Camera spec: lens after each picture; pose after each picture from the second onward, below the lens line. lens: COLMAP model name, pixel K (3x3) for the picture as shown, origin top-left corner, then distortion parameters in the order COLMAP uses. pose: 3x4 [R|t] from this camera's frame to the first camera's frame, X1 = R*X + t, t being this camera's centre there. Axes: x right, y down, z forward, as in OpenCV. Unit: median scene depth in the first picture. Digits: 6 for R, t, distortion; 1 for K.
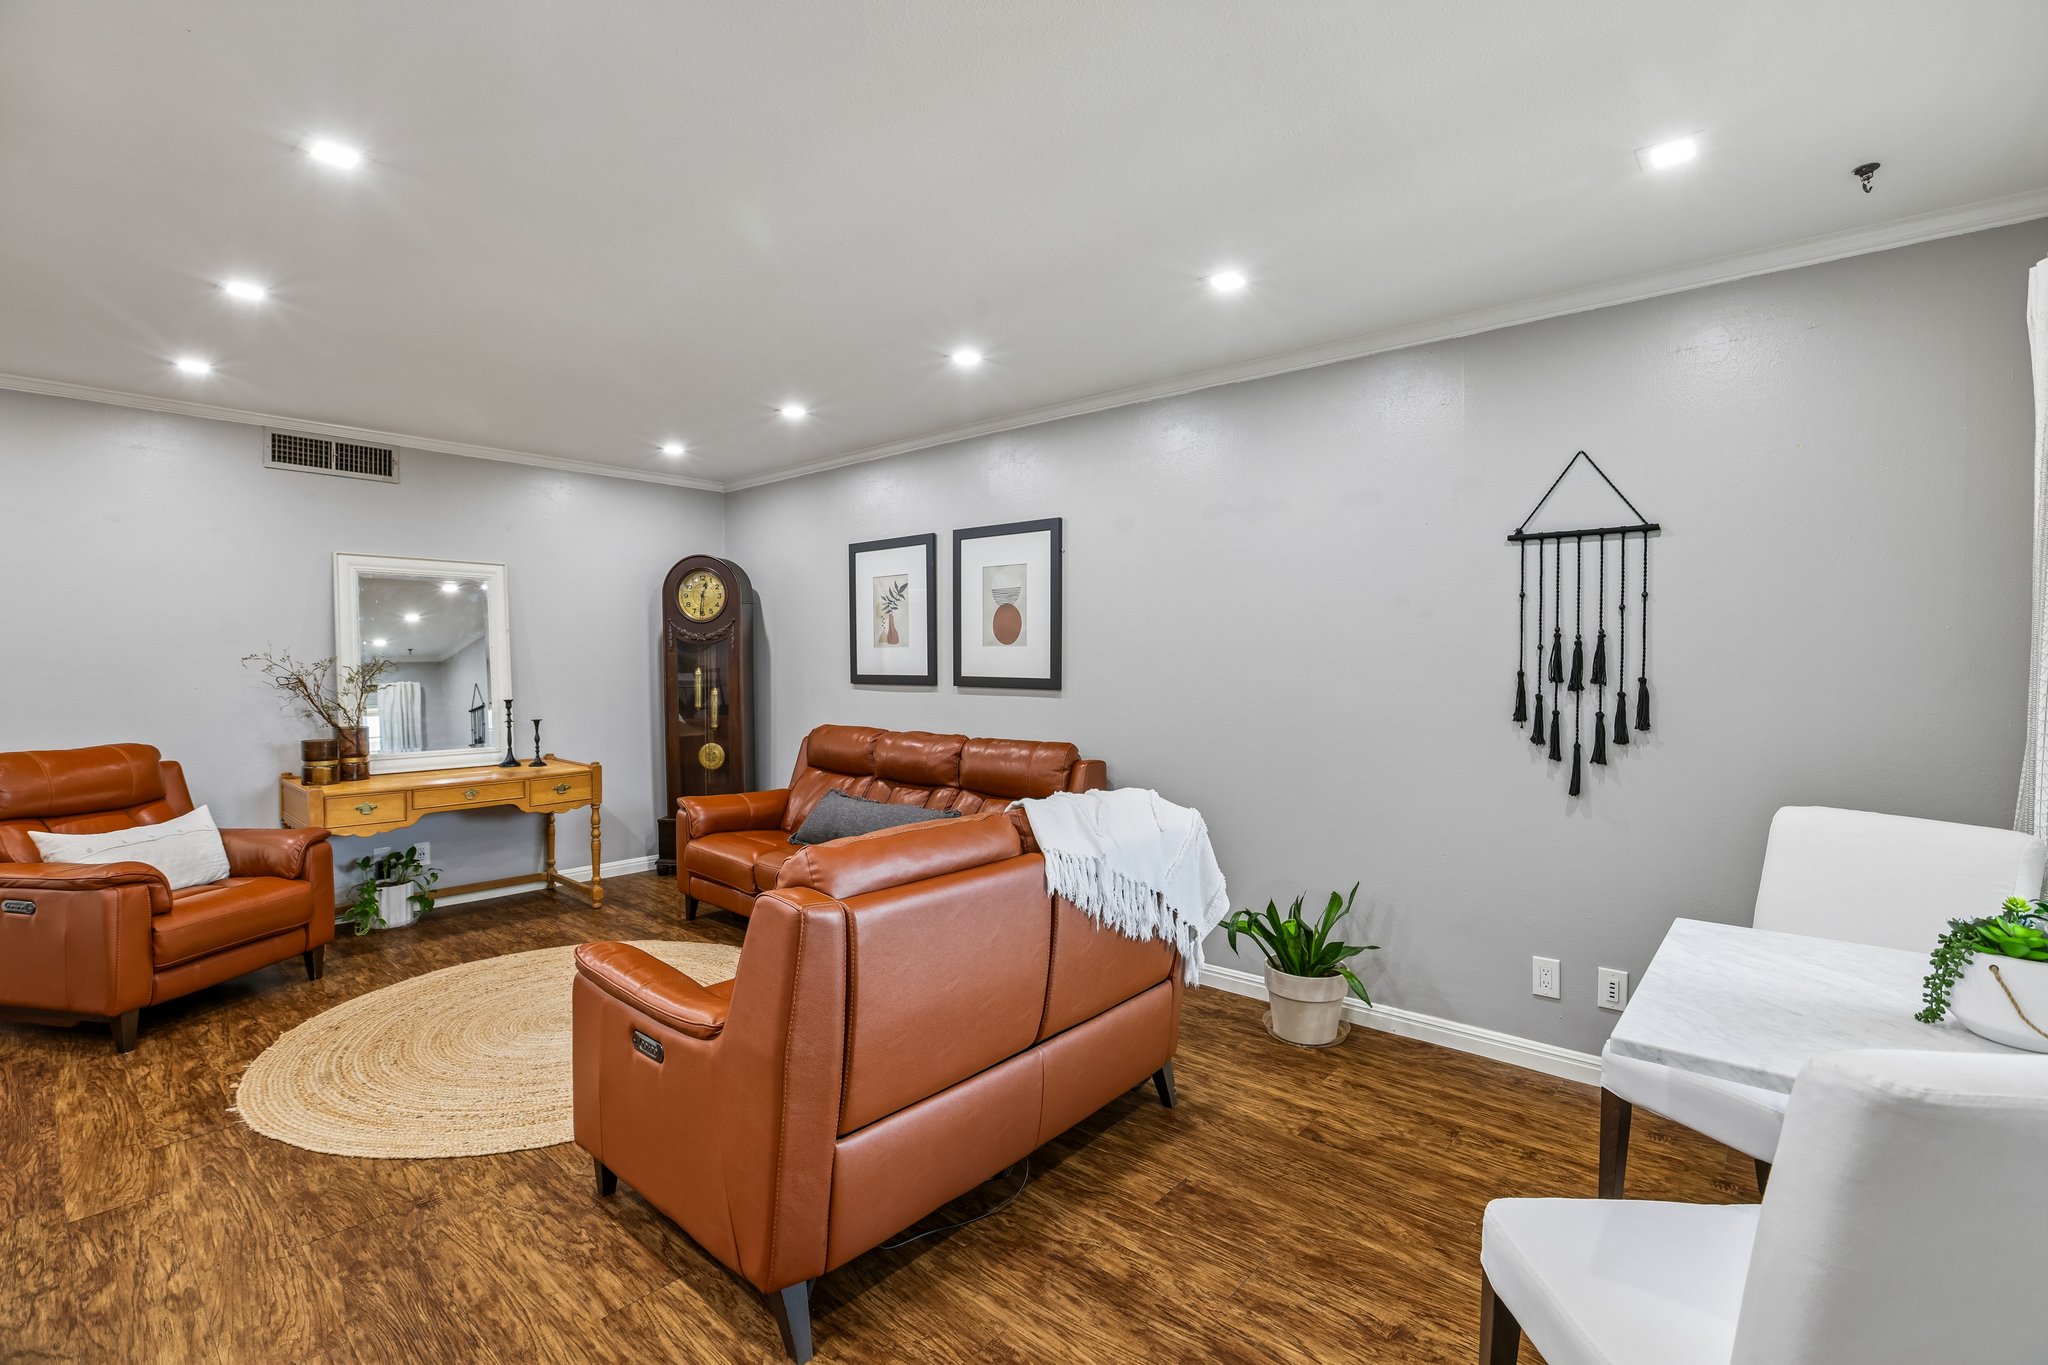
lens RADIAL K [[916.4, 0, 1021.9], [0, 916.4, 676.0], [0, 0, 1]] dist [-0.038292, 0.001117]
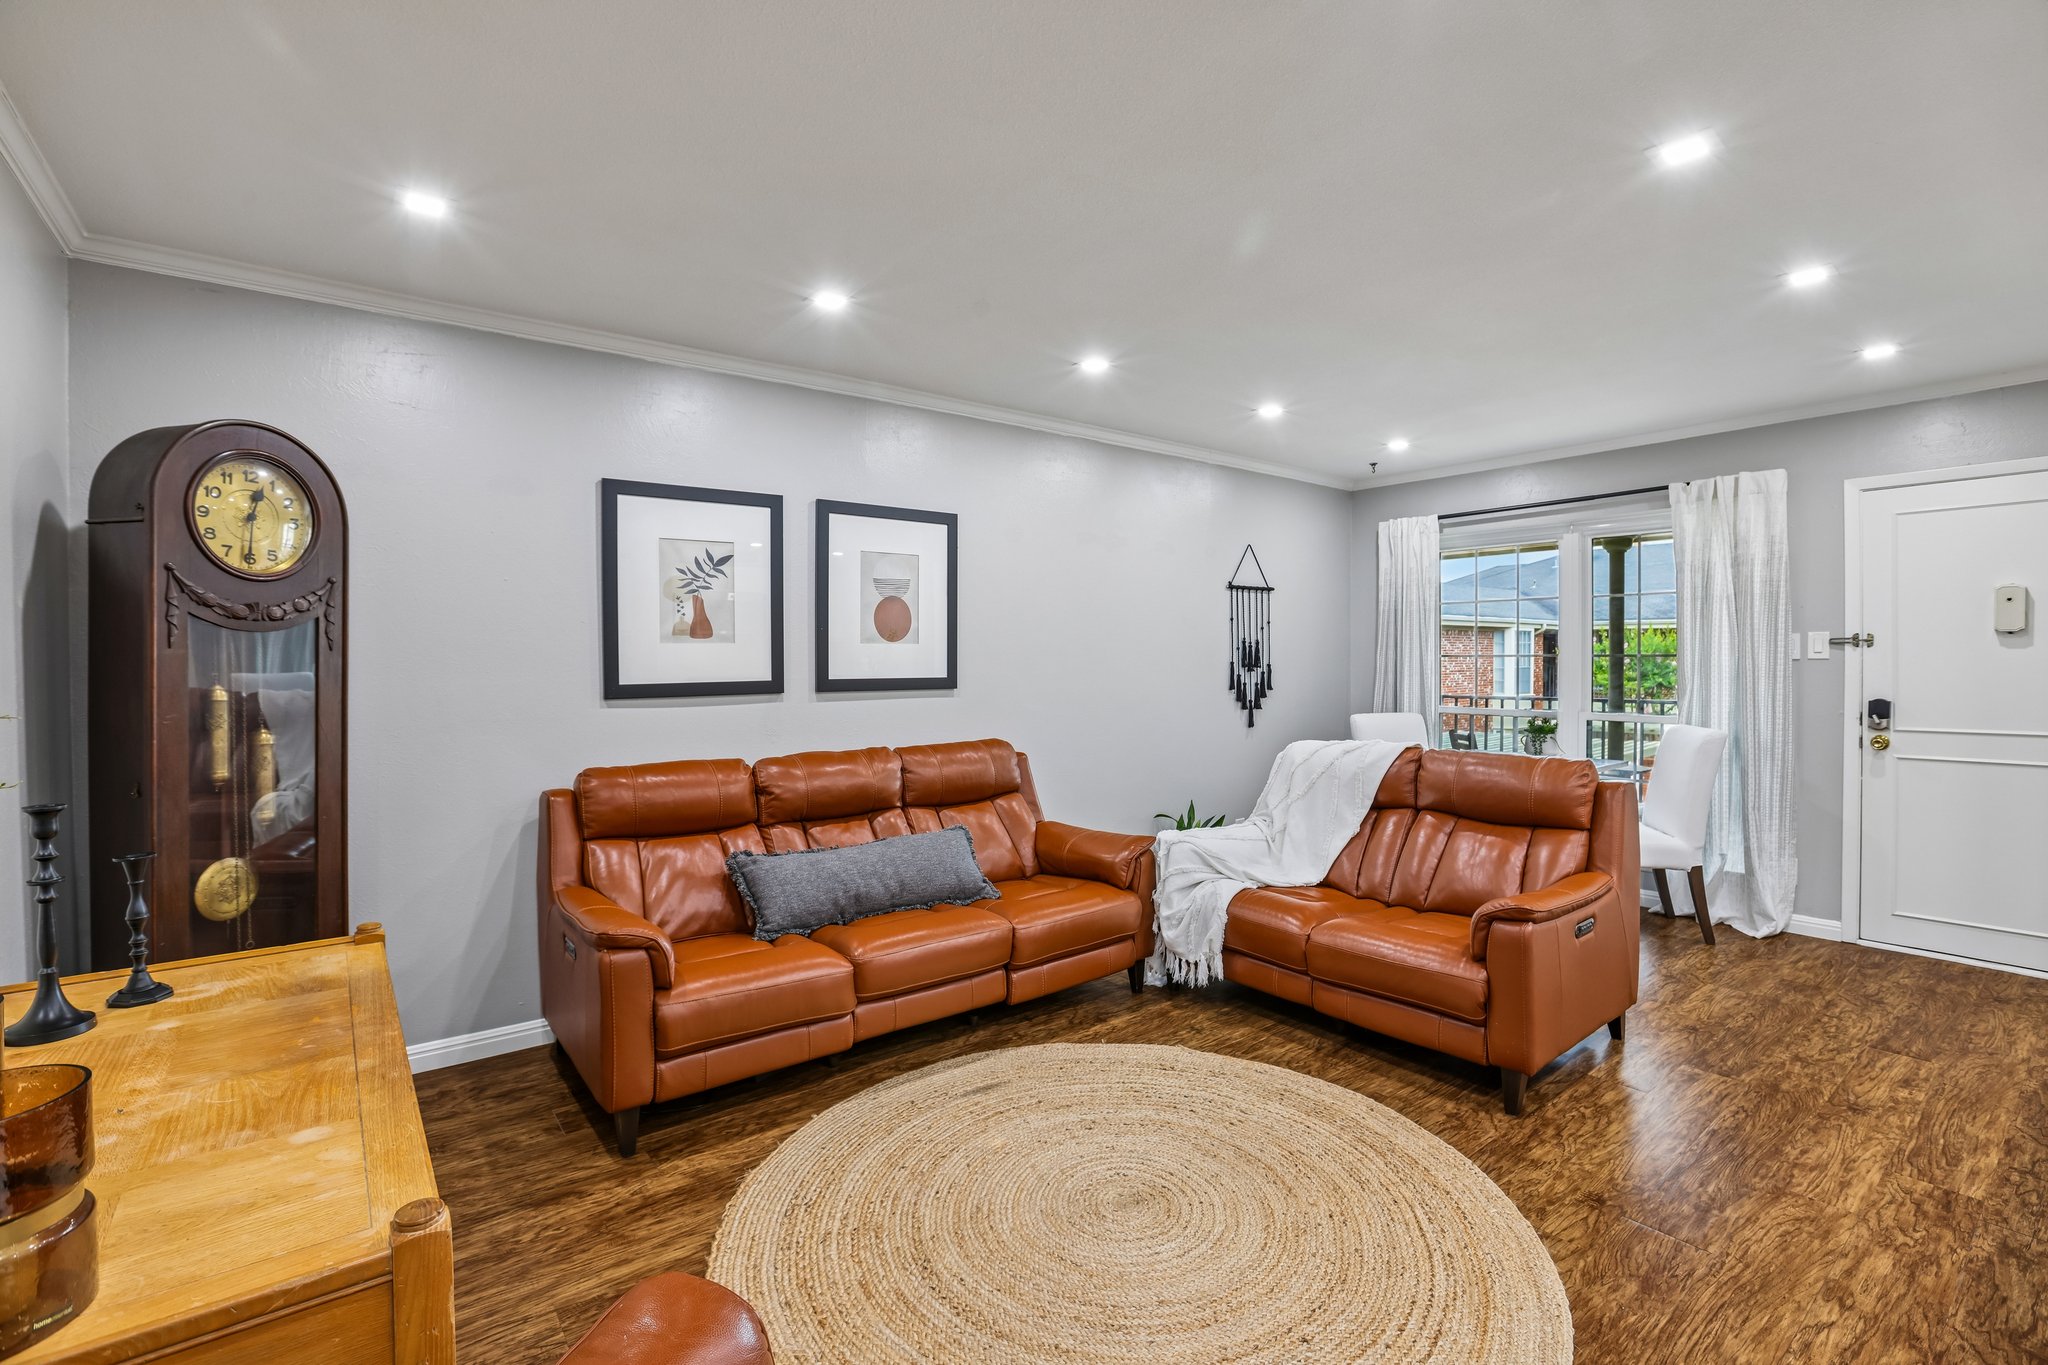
lens RADIAL K [[916.4, 0, 1020.2], [0, 916.4, 669.8], [0, 0, 1]] dist [-0.038292, 0.001117]
pose [[0.195257, -0.018243, 0.980582, -1.313038], [0.026421, 0.999562, 0.013336, -0.023112], [-0.980396, 0.023304, 0.195653, 1.059779]]
